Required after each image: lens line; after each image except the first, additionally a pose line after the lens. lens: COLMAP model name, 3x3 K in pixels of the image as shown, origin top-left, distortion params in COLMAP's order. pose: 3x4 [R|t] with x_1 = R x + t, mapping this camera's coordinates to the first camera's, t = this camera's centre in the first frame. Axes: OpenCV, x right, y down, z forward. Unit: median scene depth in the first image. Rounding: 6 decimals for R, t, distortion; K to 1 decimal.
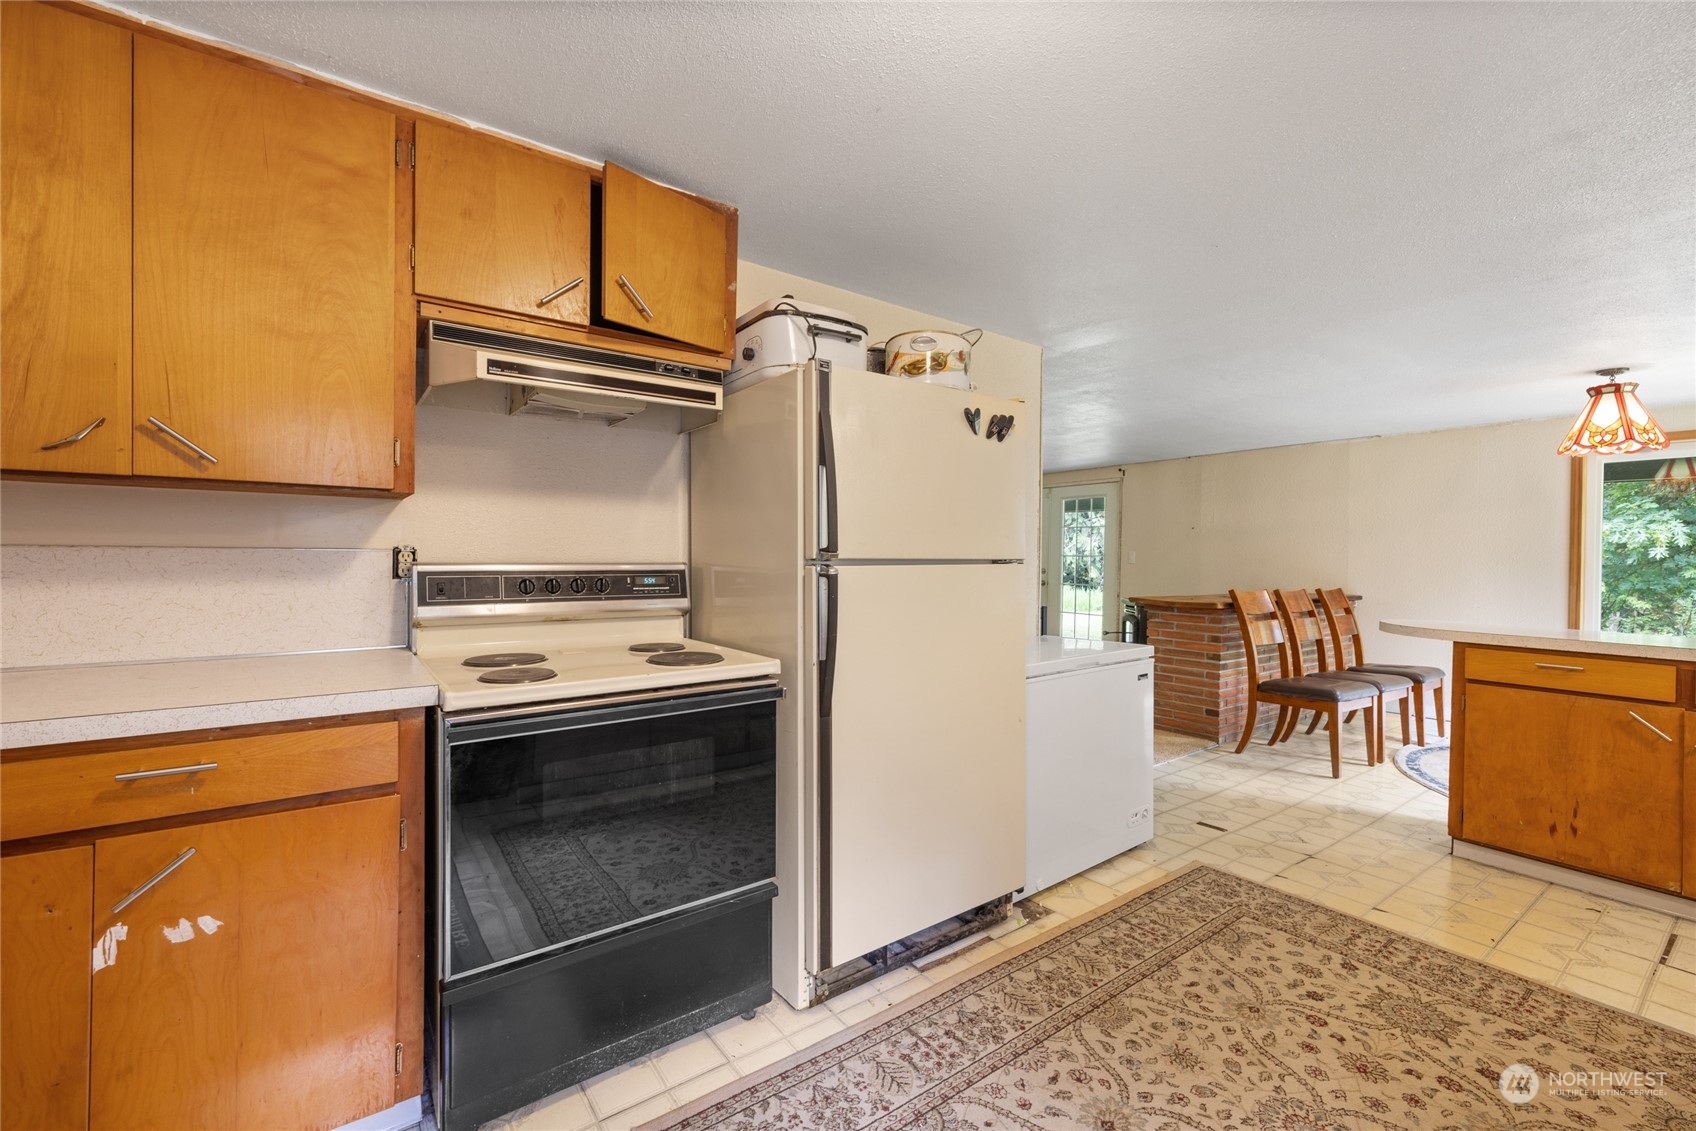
lens RADIAL K [[712.5, 0, 828.0], [0, 712.5, 566.5], [0, 0, 1]] dist [-0.001672, 0.000323]
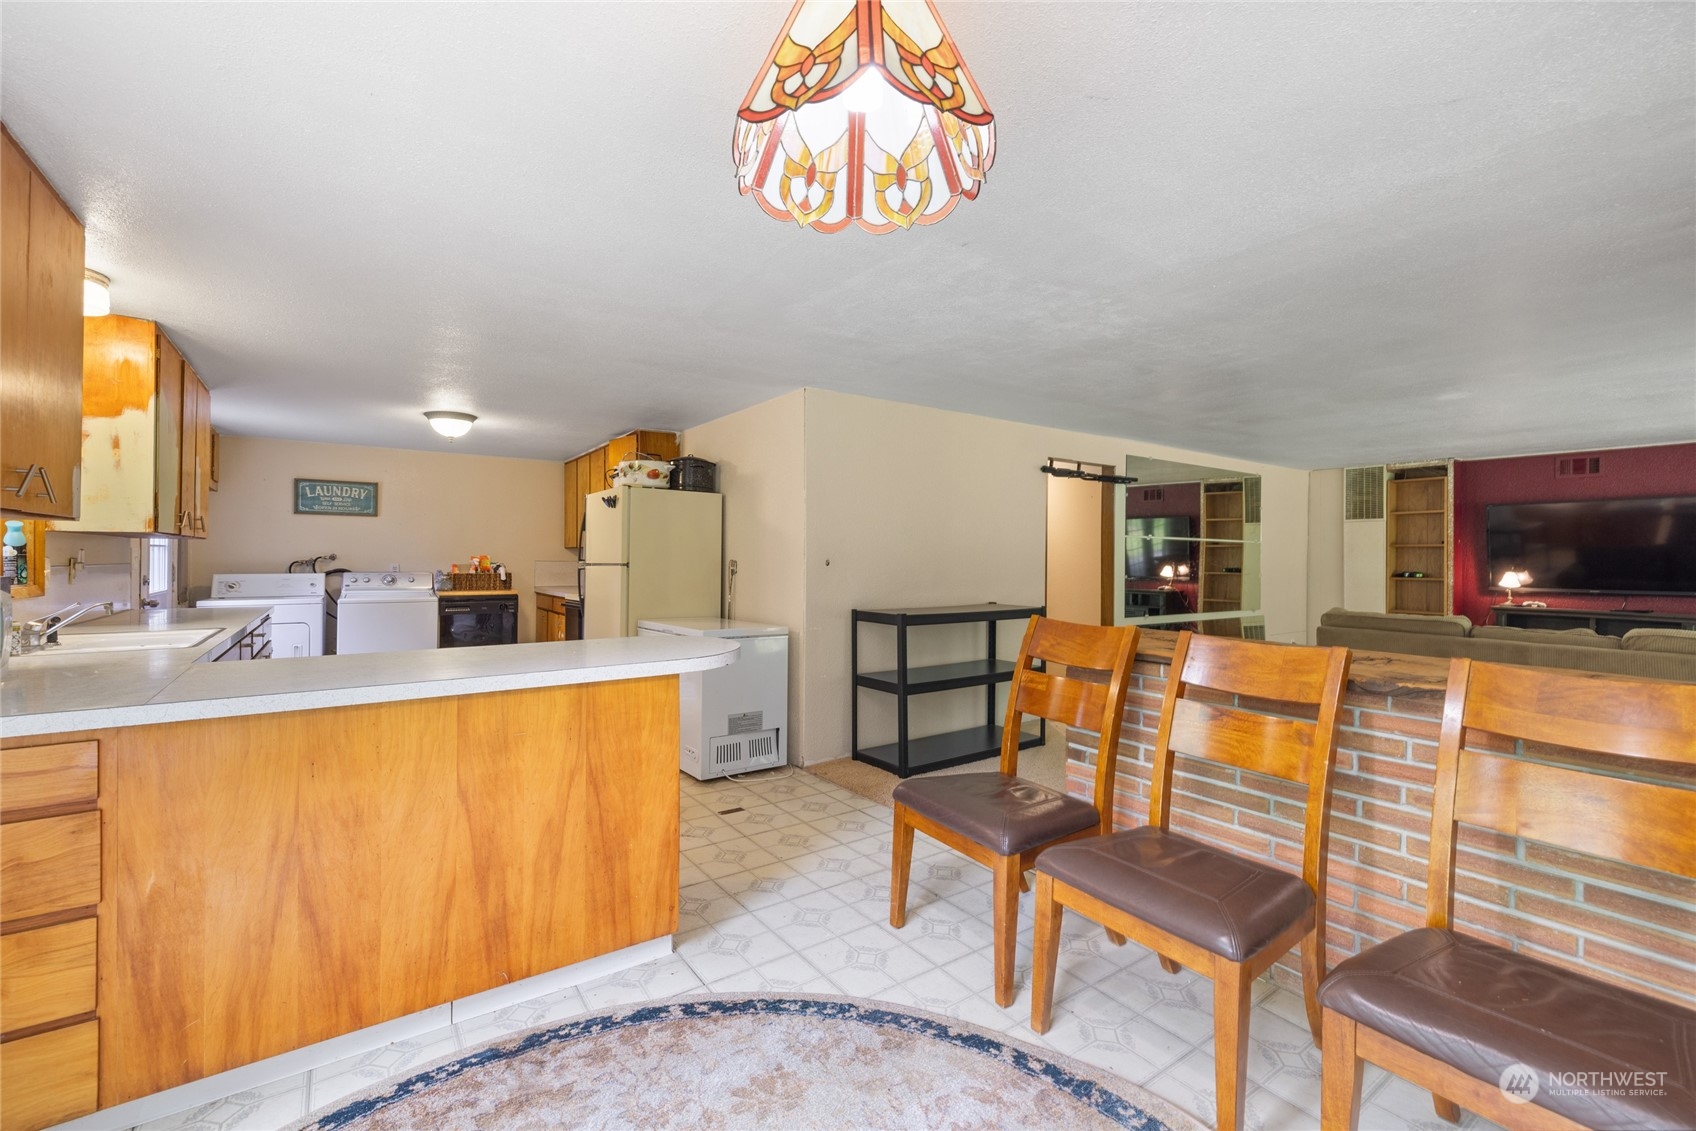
lens RADIAL K [[709.4, 0, 825.4], [0, 709.4, 554.6], [0, 0, 1]] dist [-0.000873, -0.000105]
pose [[-0.021040, -0.015148, -0.999664, 2.394177], [-0.017339, 0.999740, -0.014784, -0.016611], [0.999628, 0.017023, -0.021297, 1.712095]]
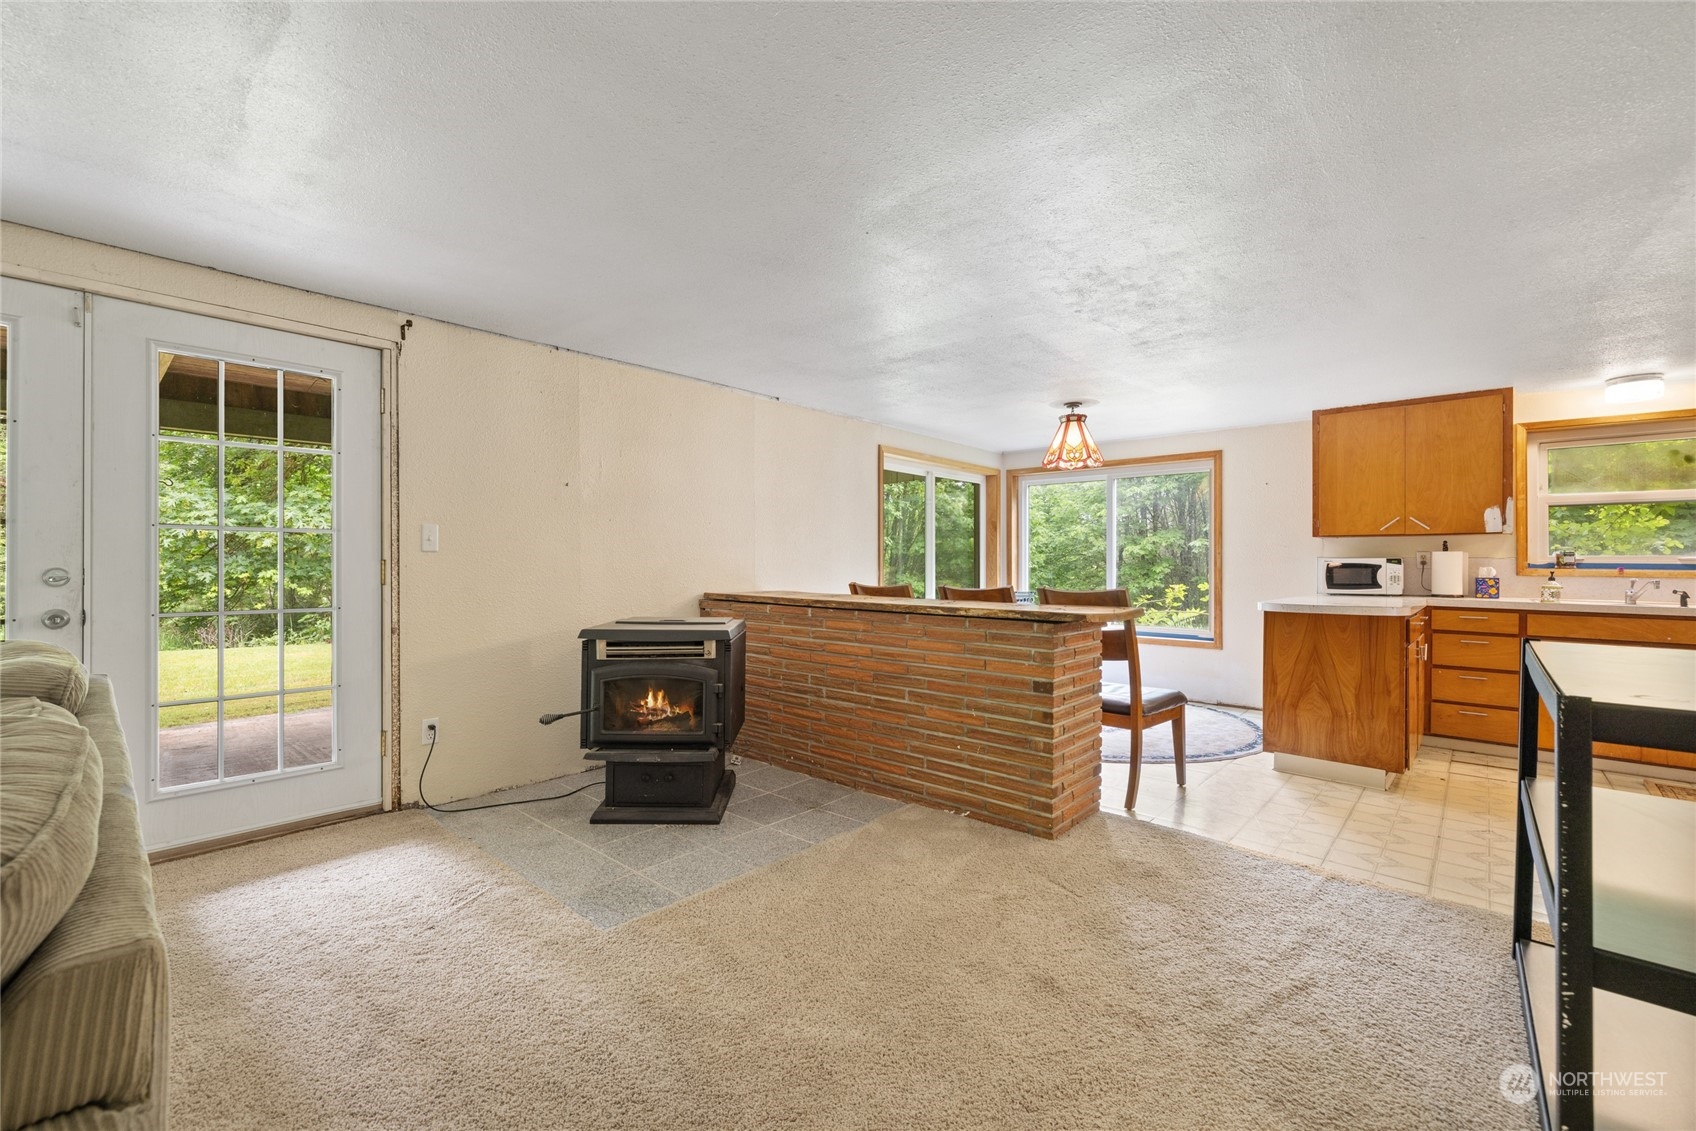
lens RADIAL K [[708.1, 0, 834.9], [0, 708.1, 556.0], [0, 0, 1]] dist [0.008559, -0.000204]
pose [[-0.204453, -0.008368, 0.978841, -0.163590], [0.002933, 0.999954, 0.009161, -0.014117], [-0.978872, 0.004744, -0.204419, 2.937764]]
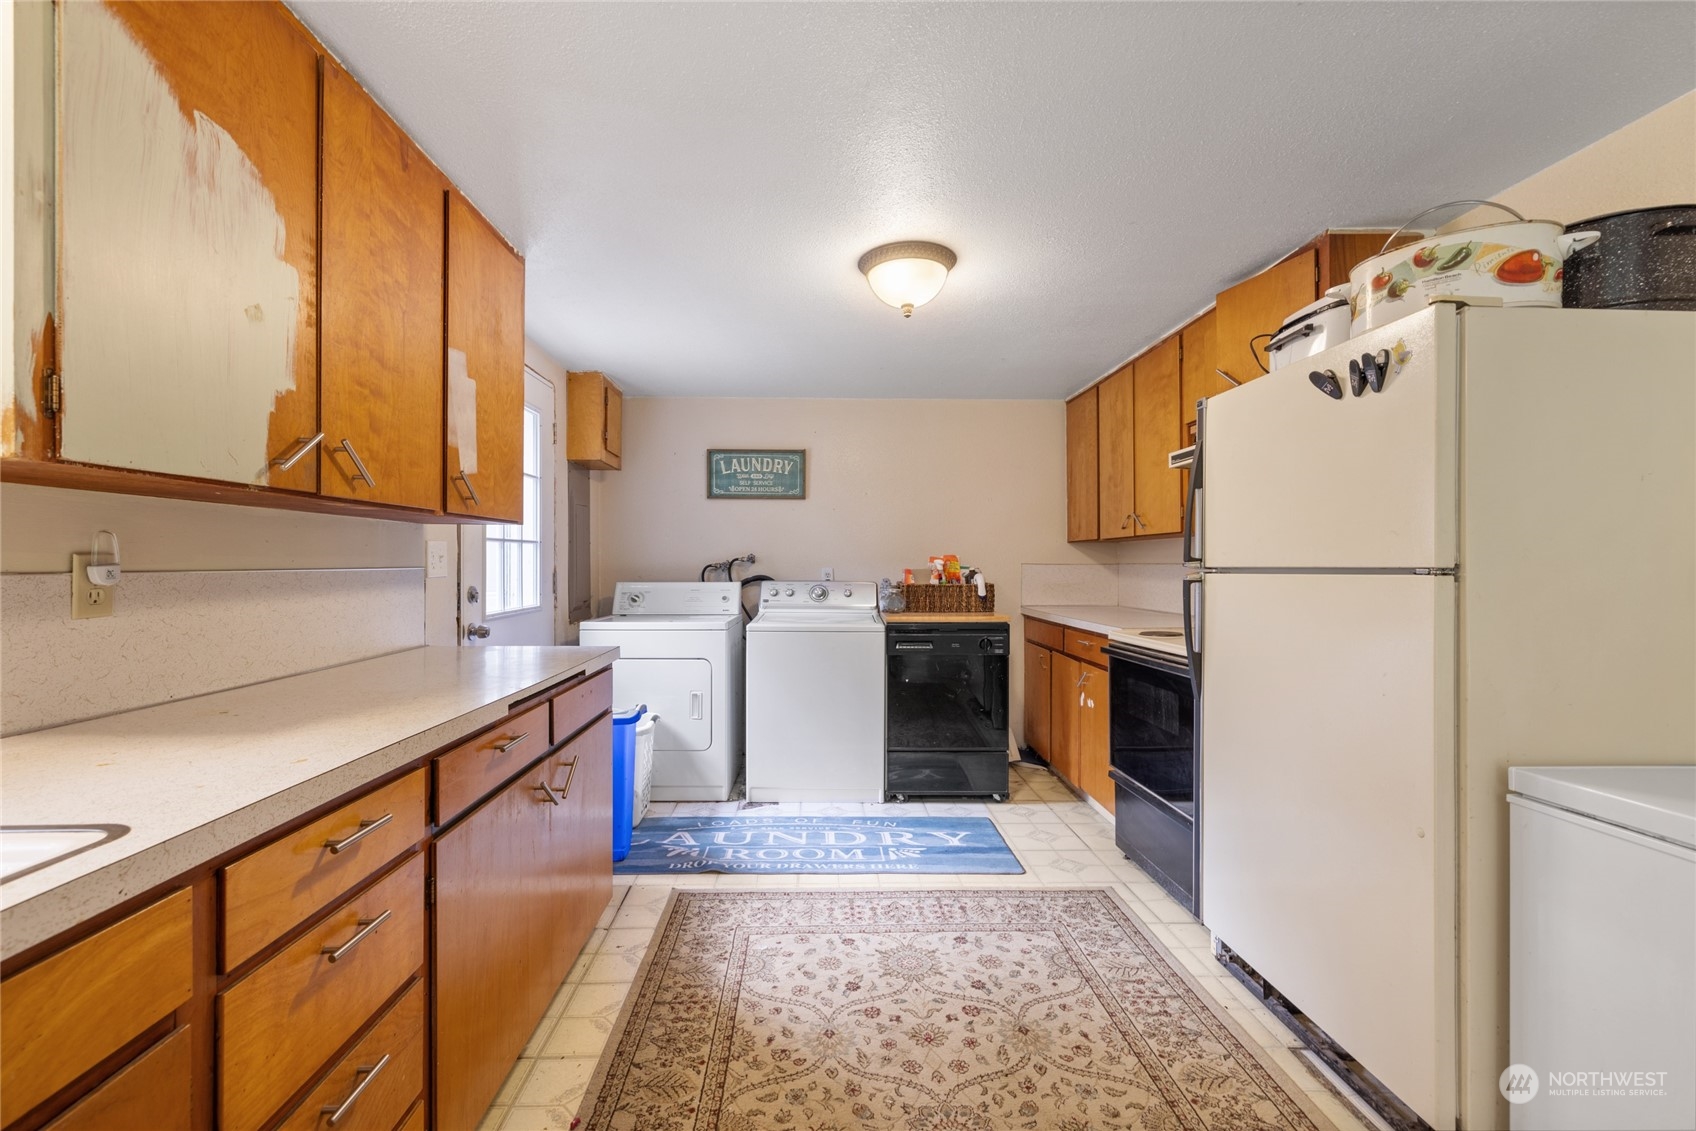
lens RADIAL K [[709.4, 0, 825.4], [0, 709.4, 554.6], [0, 0, 1]] dist [-0.000873, -0.000105]
pose [[-0.566498, -0.019481, -0.823832, 1.109150], [-0.016777, 0.999786, -0.012105, -0.005322], [0.823892, 0.006964, -0.566704, 0.972088]]
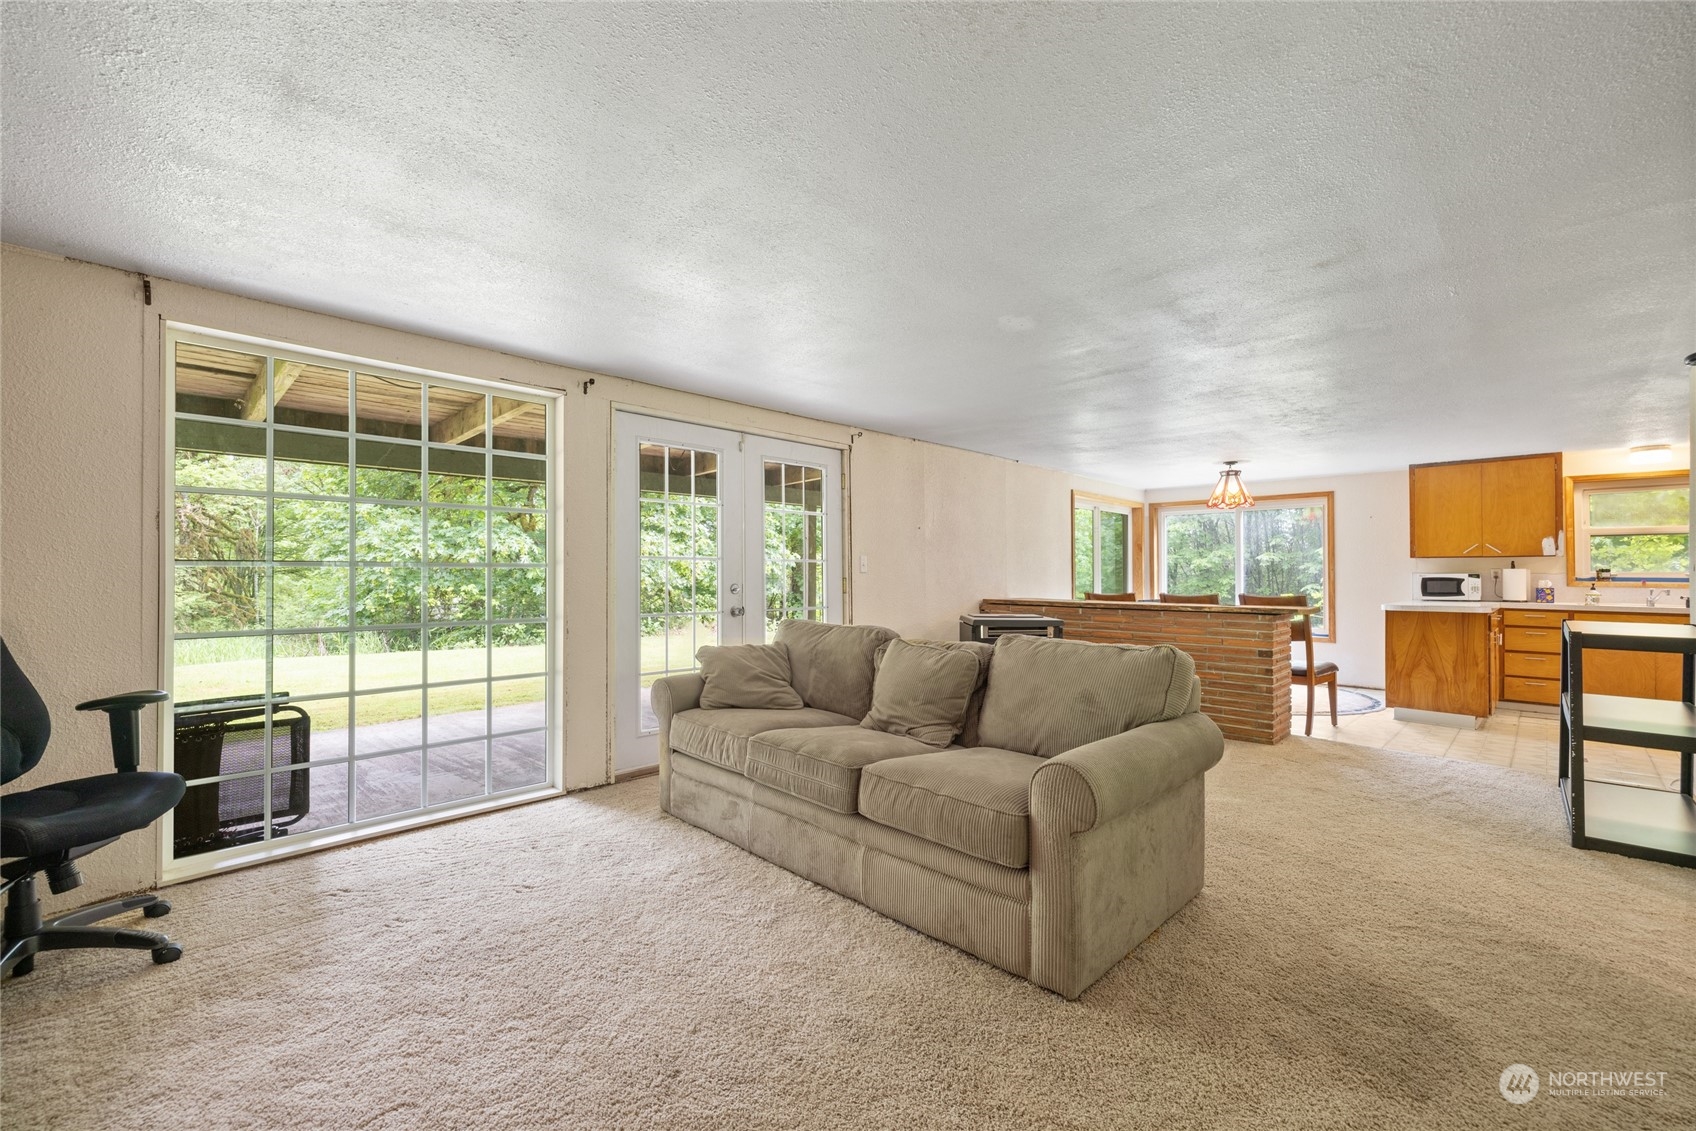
lens RADIAL K [[708.4, 0, 845.7], [0, 708.4, 562.2], [0, 0, 1]] dist [0.011463, 0.000065]
pose [[-0.170087, 0.001199, 0.985428, -0.897717], [0.006354, 0.999980, -0.000120, -0.047791], [-0.985409, 0.006241, -0.170091, 3.938285]]
